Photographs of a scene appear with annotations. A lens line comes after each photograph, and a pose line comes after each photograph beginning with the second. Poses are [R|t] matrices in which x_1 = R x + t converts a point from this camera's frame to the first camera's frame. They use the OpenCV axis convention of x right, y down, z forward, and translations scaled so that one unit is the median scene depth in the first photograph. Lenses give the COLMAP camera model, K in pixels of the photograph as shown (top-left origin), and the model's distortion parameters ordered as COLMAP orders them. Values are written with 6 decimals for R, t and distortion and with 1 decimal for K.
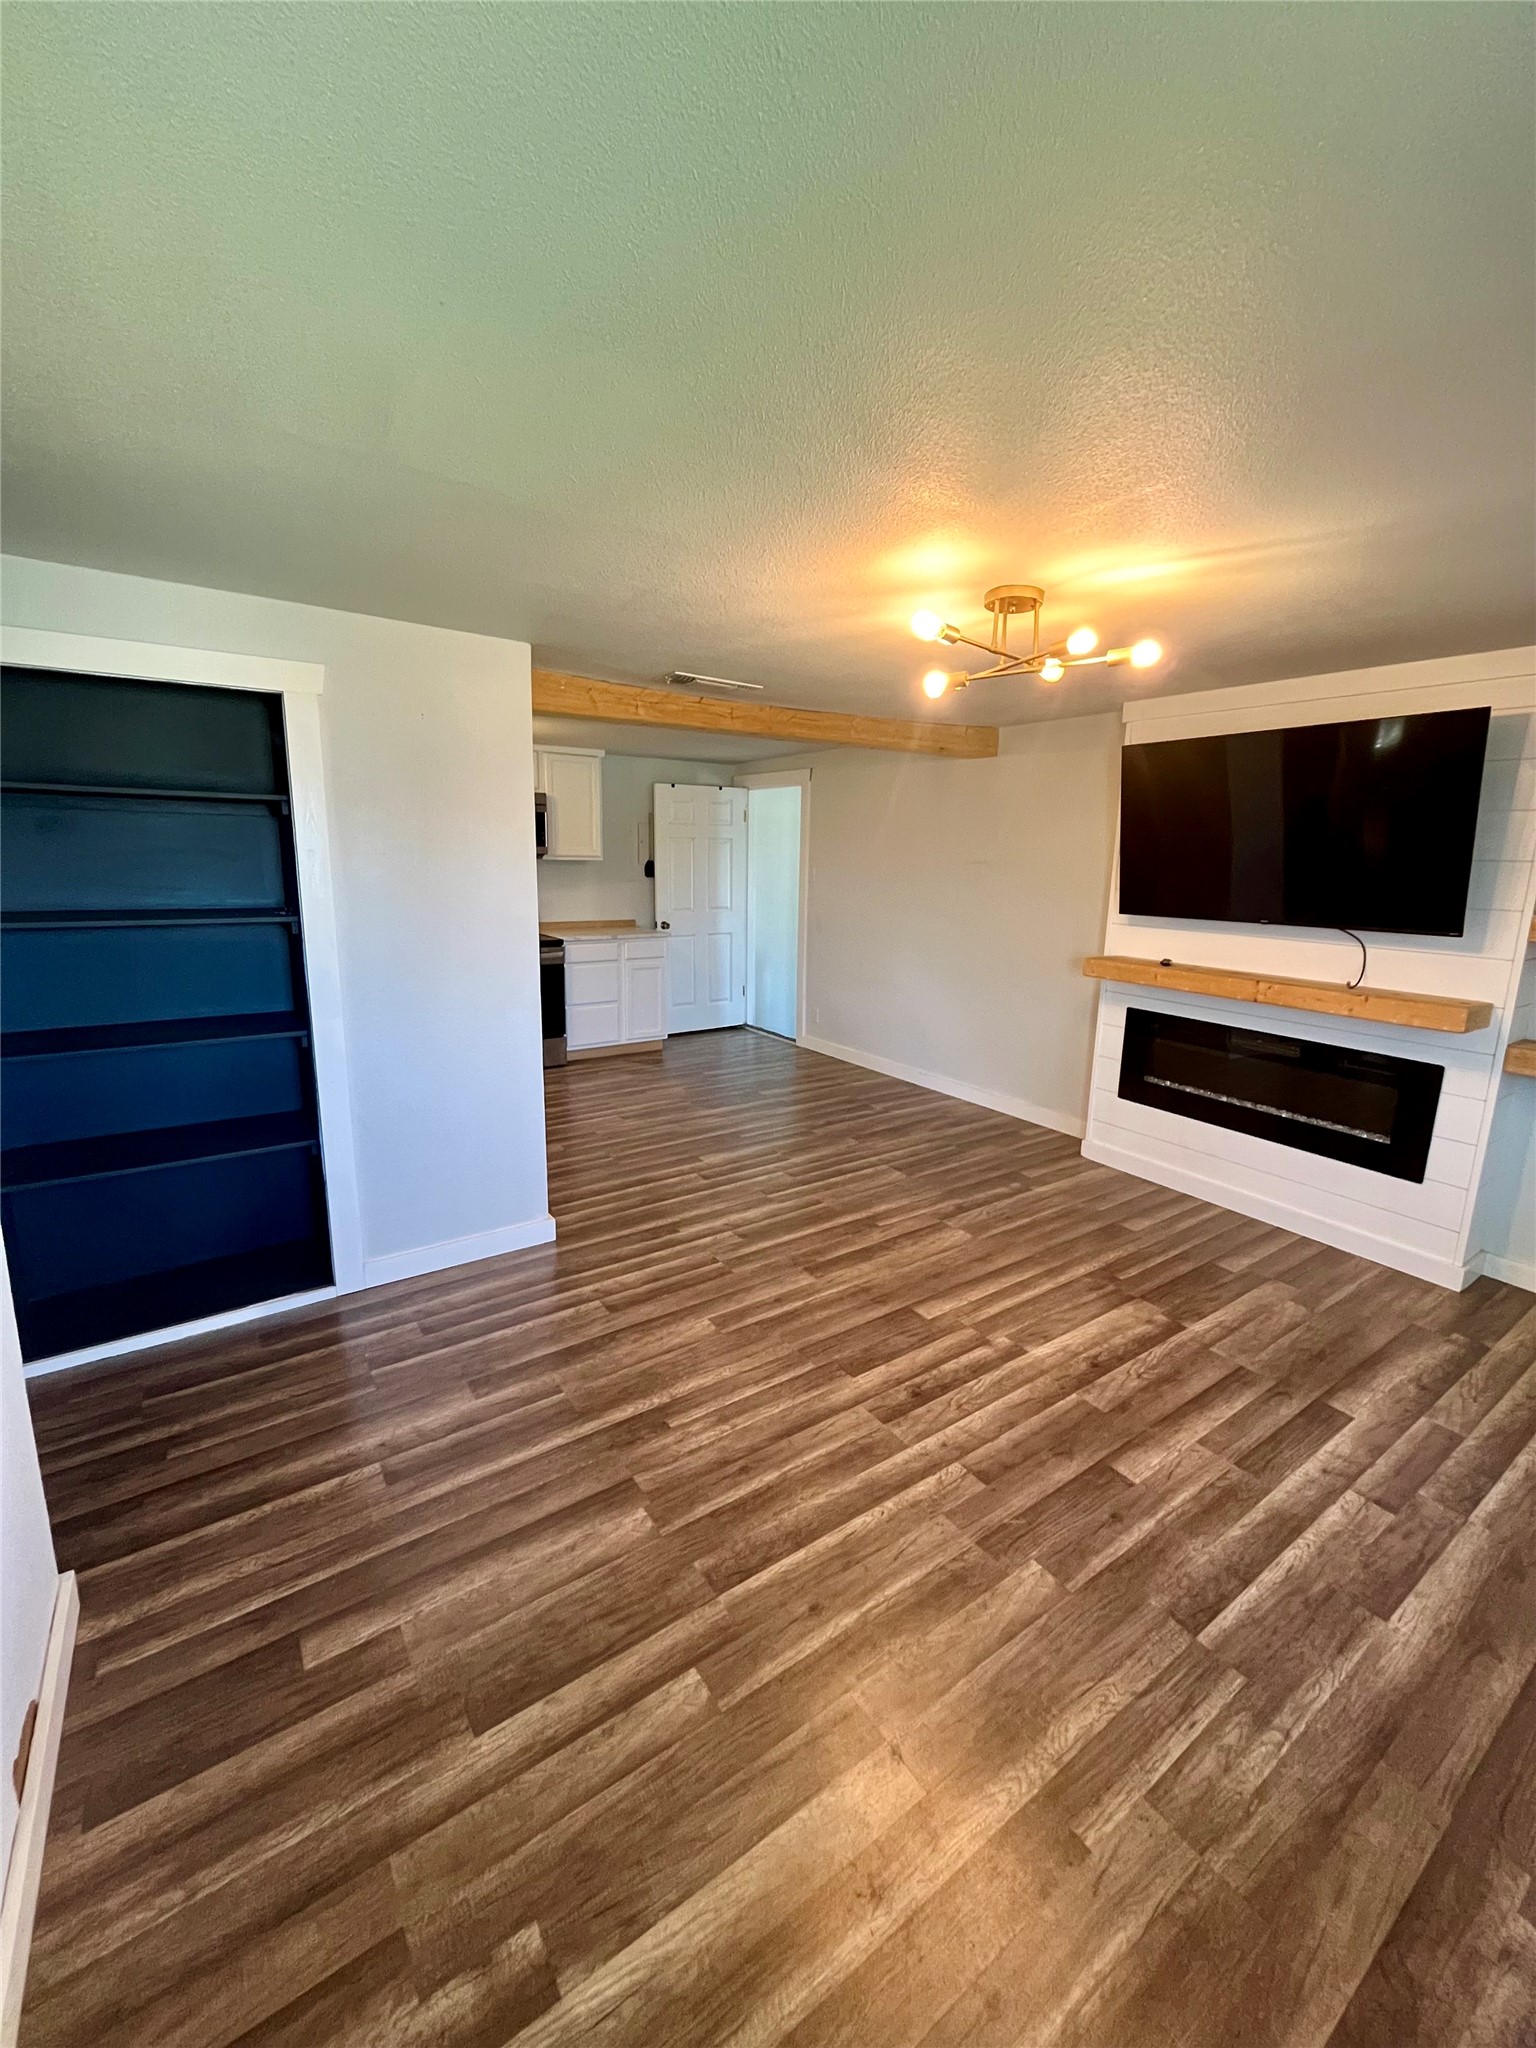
lens RADIAL K [[828.8, 0, 772.0], [0, 828.8, 1024.7], [0, 0, 1]] dist [-0.001249, -0.000157]
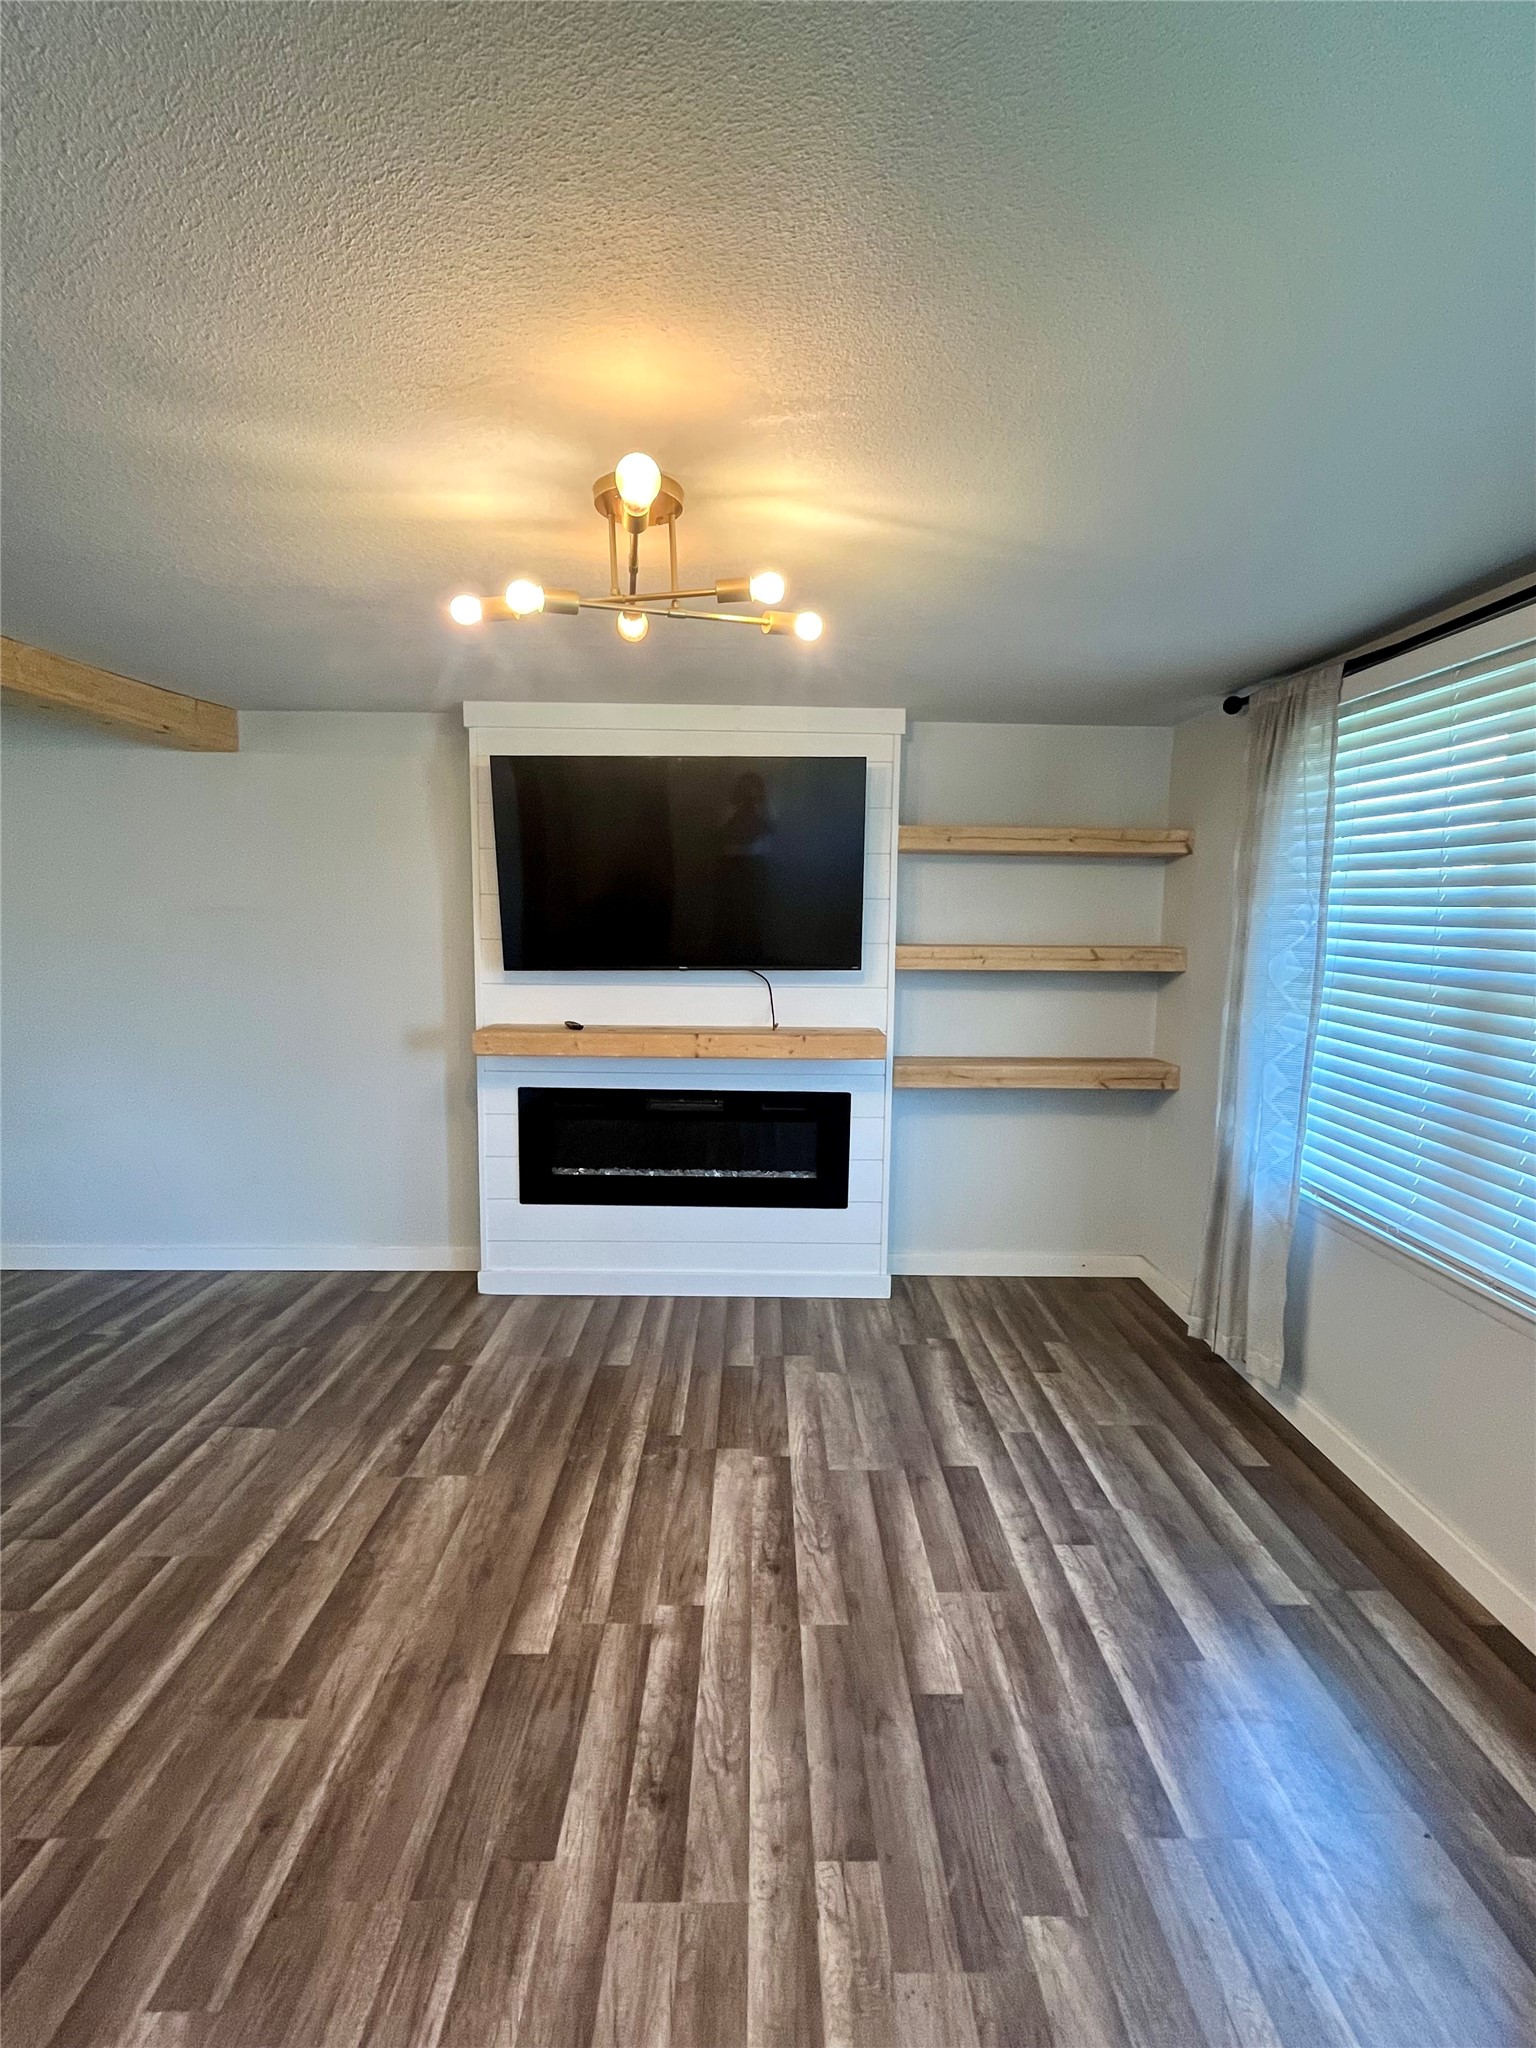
lens RADIAL K [[937.4, 0, 771.2], [0, 937.4, 1021.0], [0, 0, 1]] dist [-0.002299, 0.000431]
pose [[0.559260, -0.107749, 0.821960, -0.213104], [0.171075, 0.985176, 0.012745, -0.071717], [-0.811148, 0.133489, 0.569403, 0.391737]]
